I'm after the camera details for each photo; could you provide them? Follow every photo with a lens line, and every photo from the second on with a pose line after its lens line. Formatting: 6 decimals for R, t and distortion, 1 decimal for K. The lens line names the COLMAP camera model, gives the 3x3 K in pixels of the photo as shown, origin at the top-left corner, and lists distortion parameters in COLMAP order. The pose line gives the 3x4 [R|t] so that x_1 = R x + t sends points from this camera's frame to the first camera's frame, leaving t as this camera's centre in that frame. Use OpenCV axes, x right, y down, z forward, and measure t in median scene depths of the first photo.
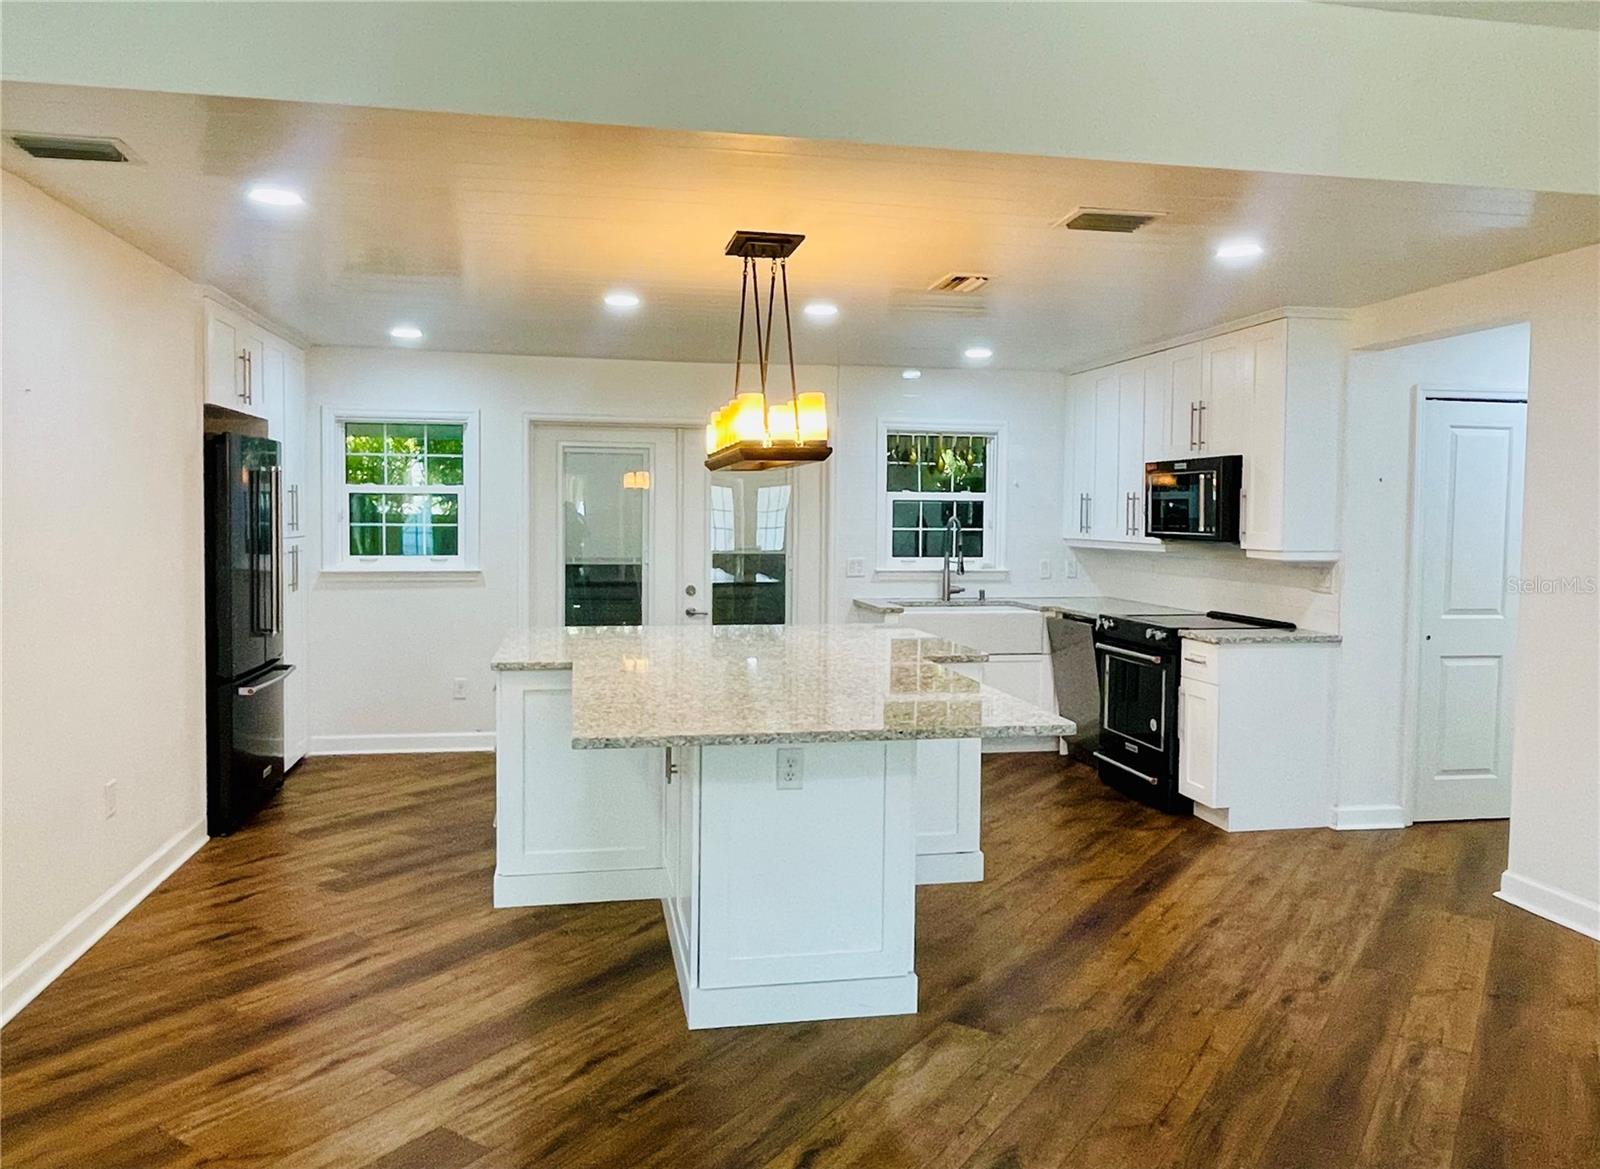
lens RADIAL K [[1139.0, 0, 800.0], [0, 1139.0, 584.5], [0, 0, 1]] dist [-0.001280, -0.002276]
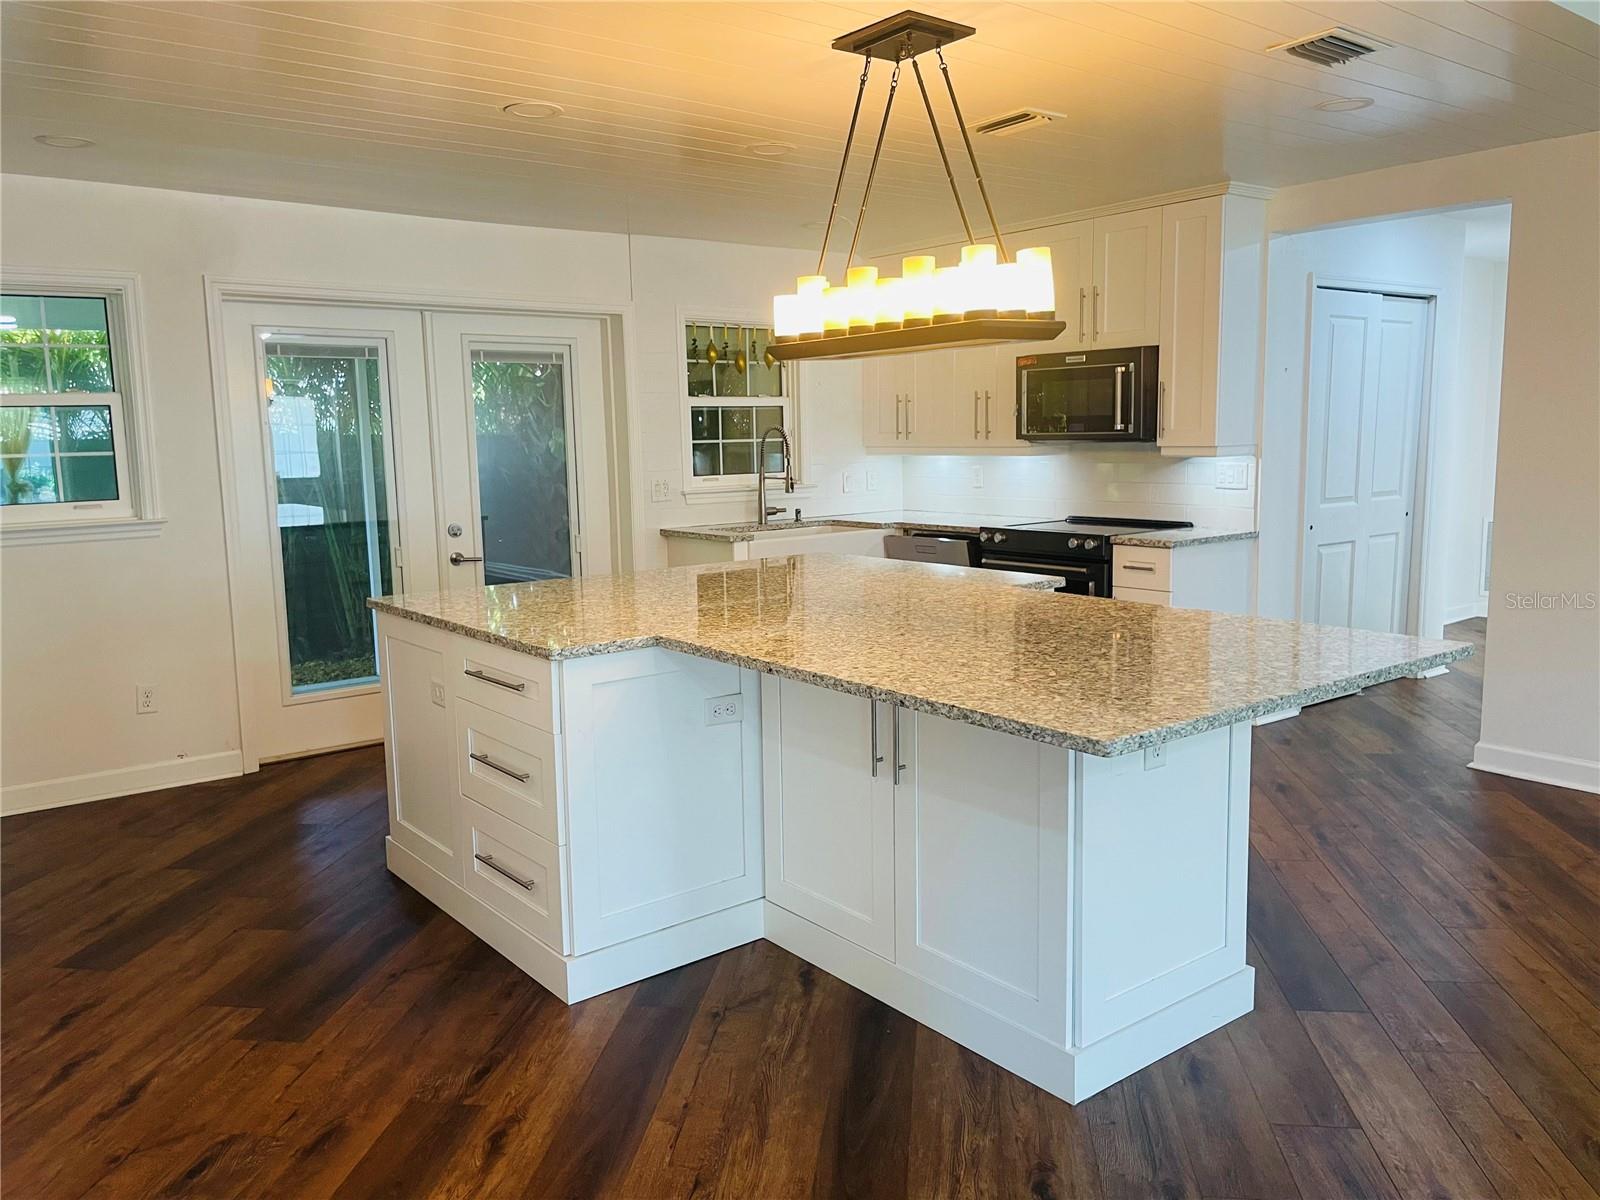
lens RADIAL K [[1217.9, 0, 800.0], [0, 1217.9, 600.0], [0, 0, 1]] dist [0.089740, -0.114727]
pose [[0.888138, -0.089512, 0.450775, -0.346048], [0.055651, 0.994578, 0.087850, -0.010523], [-0.456194, -0.052937, 0.888304, 0.223768]]
